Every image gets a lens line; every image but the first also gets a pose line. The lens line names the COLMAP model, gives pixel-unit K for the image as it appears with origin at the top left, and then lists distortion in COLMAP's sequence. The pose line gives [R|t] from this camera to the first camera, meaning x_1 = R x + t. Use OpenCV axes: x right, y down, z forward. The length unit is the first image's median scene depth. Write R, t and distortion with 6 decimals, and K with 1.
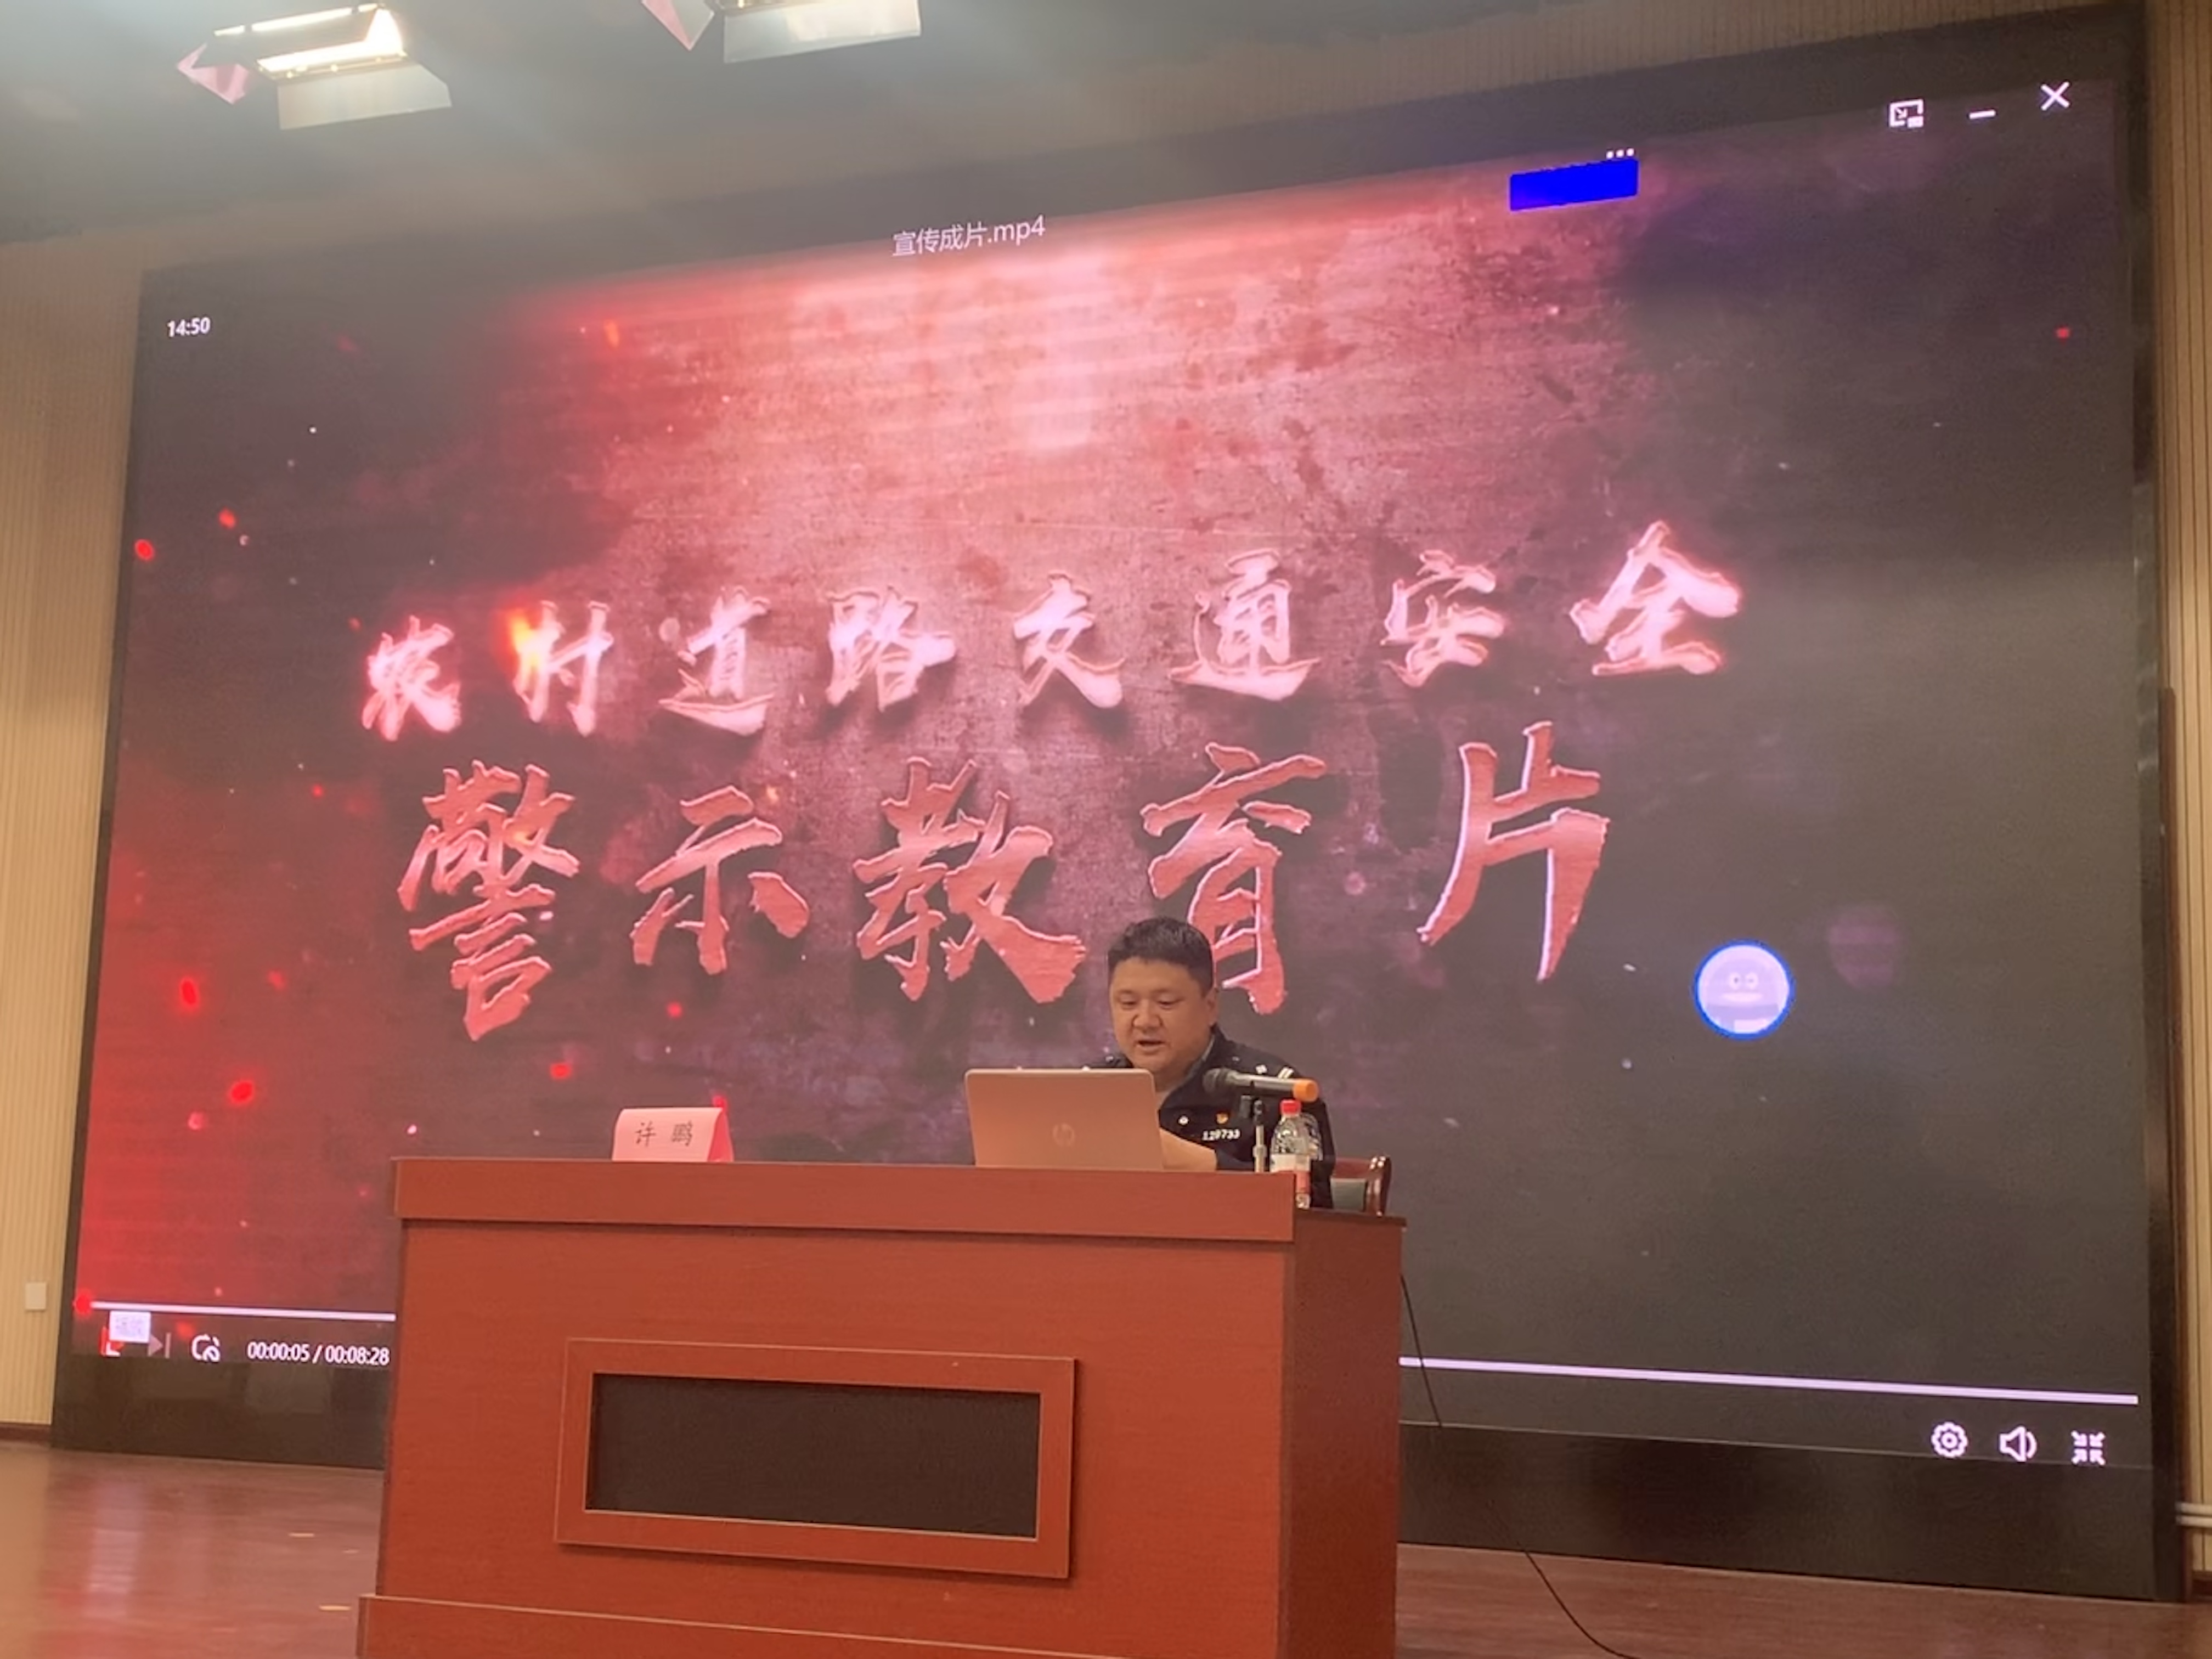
lens RADIAL K [[2644.7, 0, 1105.8], [0, 2644.7, 830.0], [0, 0, 1]] dist [-0.007929, 0.000000]
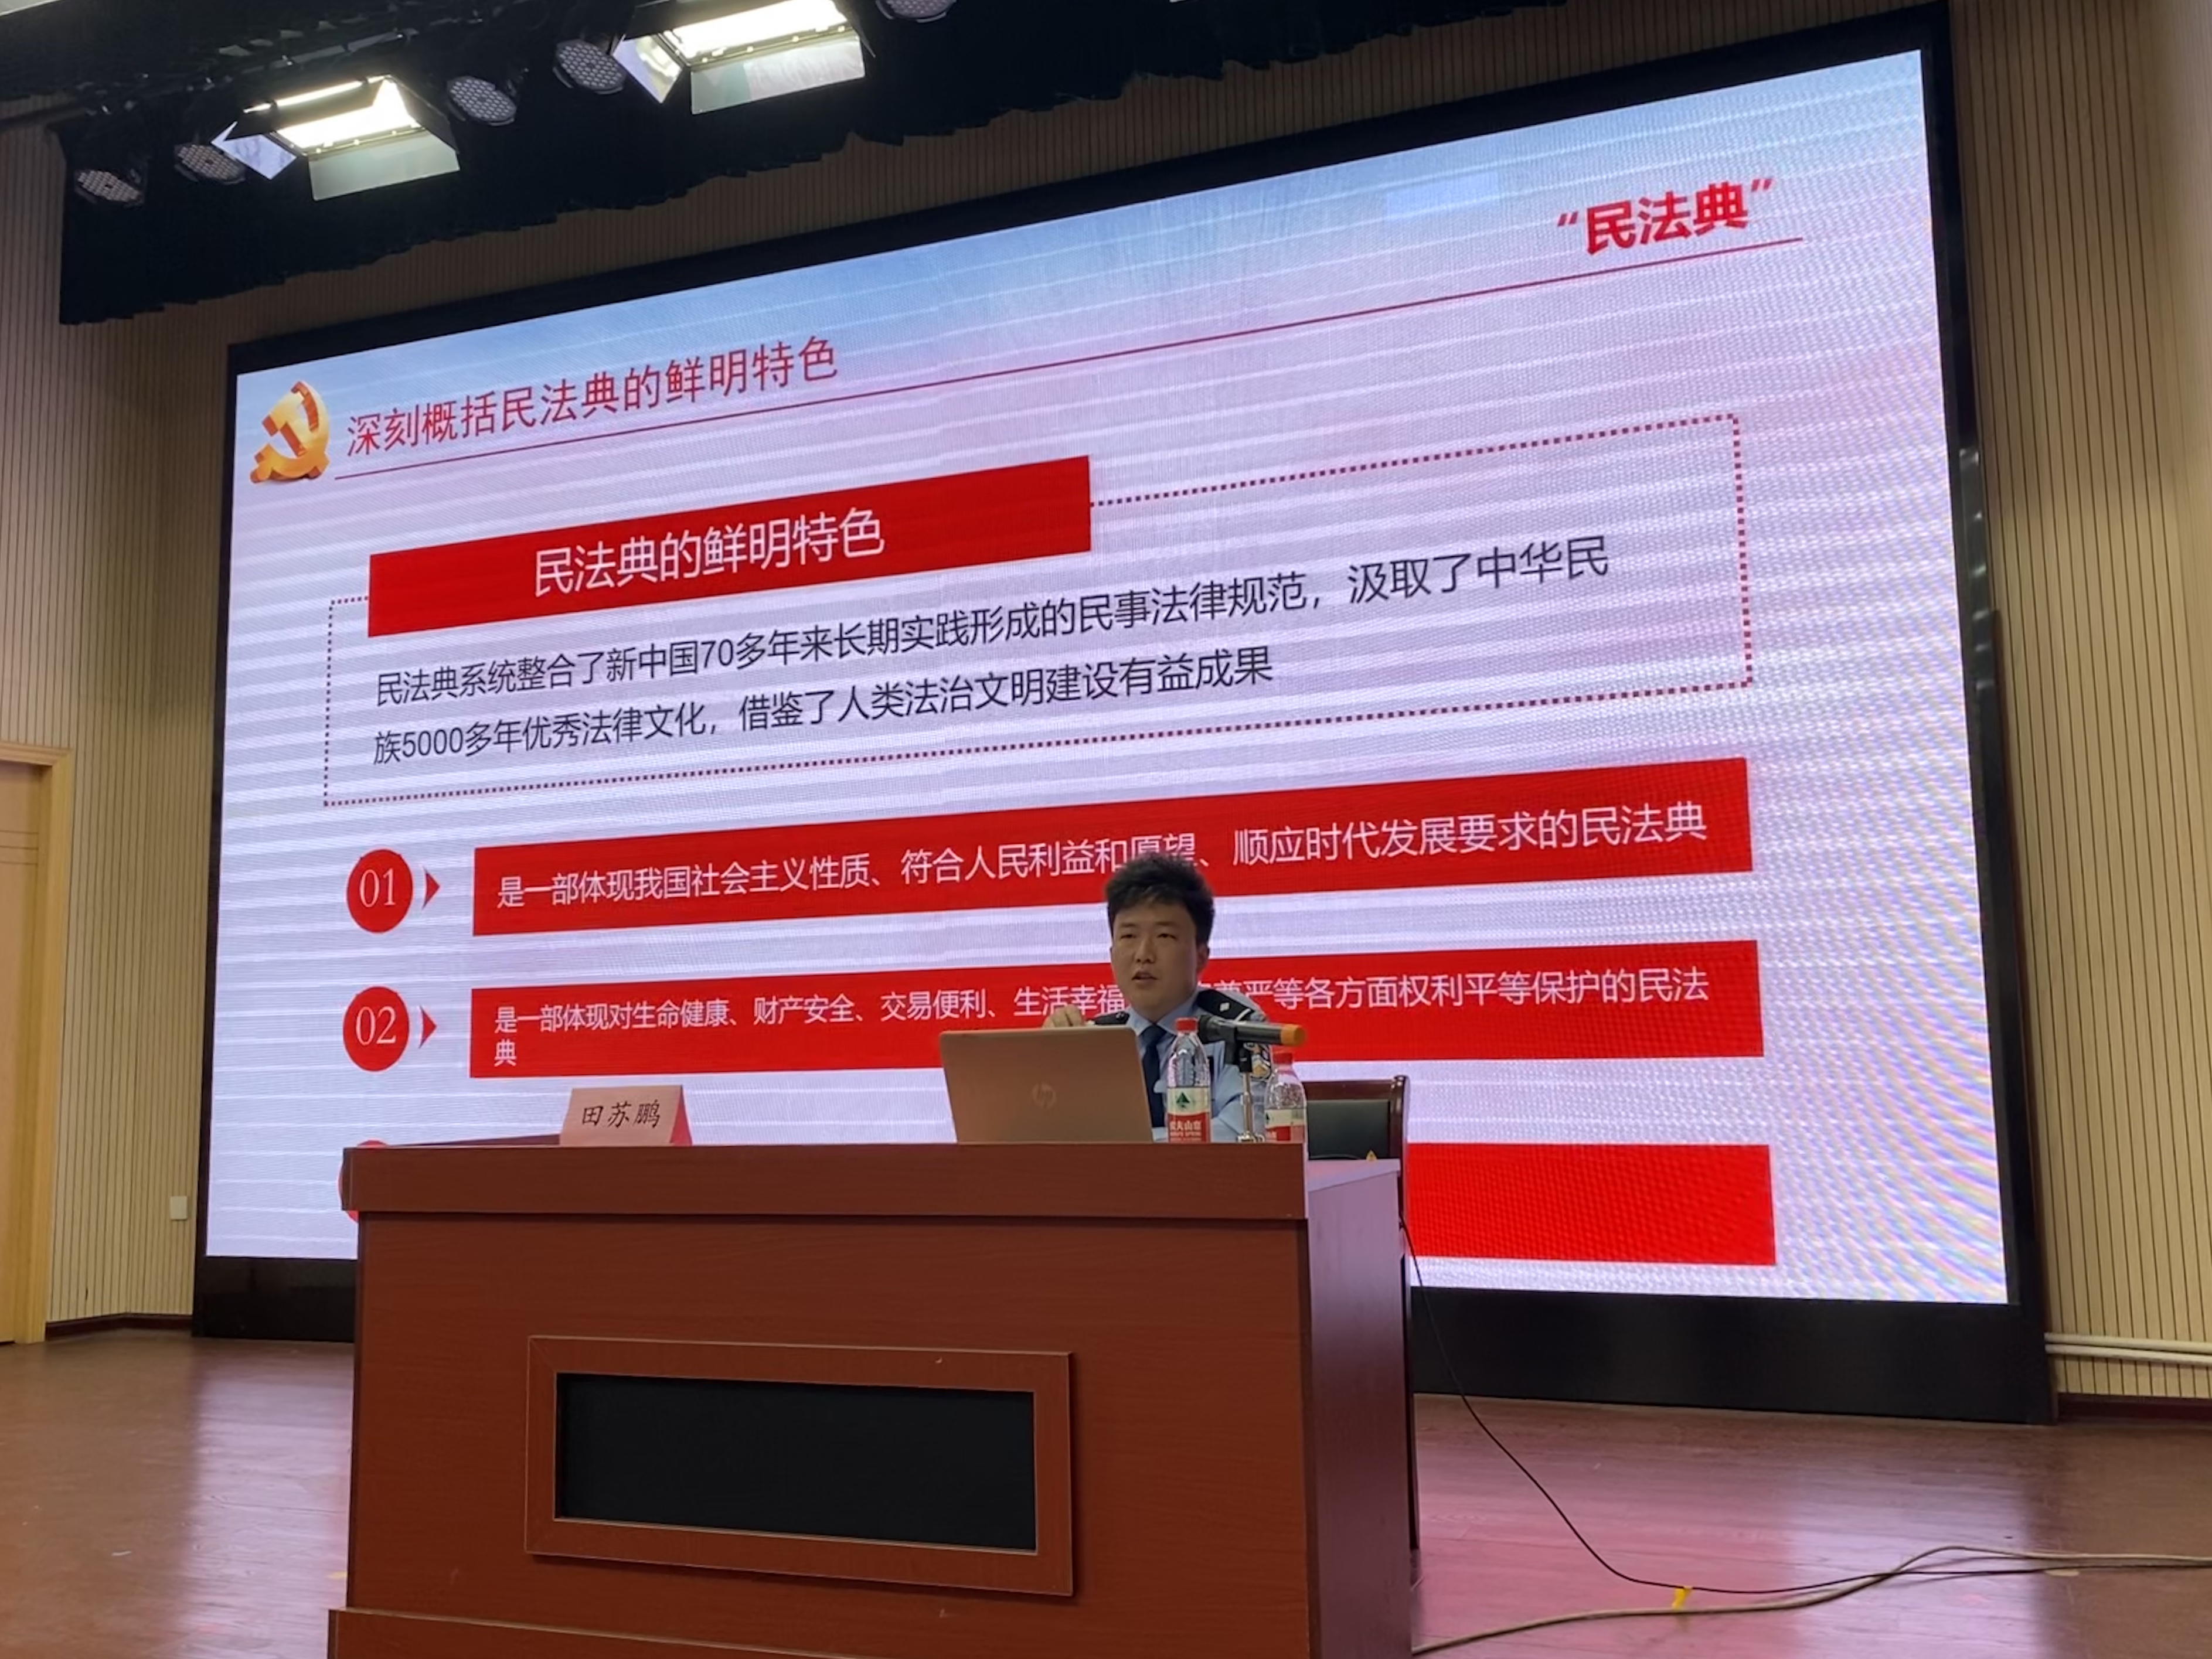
lens RADIAL K [[1682.2, 0, 1108.8], [0, 1682.2, 830.7], [0, 0, 1]] dist [0.008513, 0.002261]
pose [[0.998323, -0.044243, 0.037341, -0.008565], [0.043108, 0.998599, 0.030690, 0.001468], [-0.038646, -0.029028, 0.998831, 0.303868]]
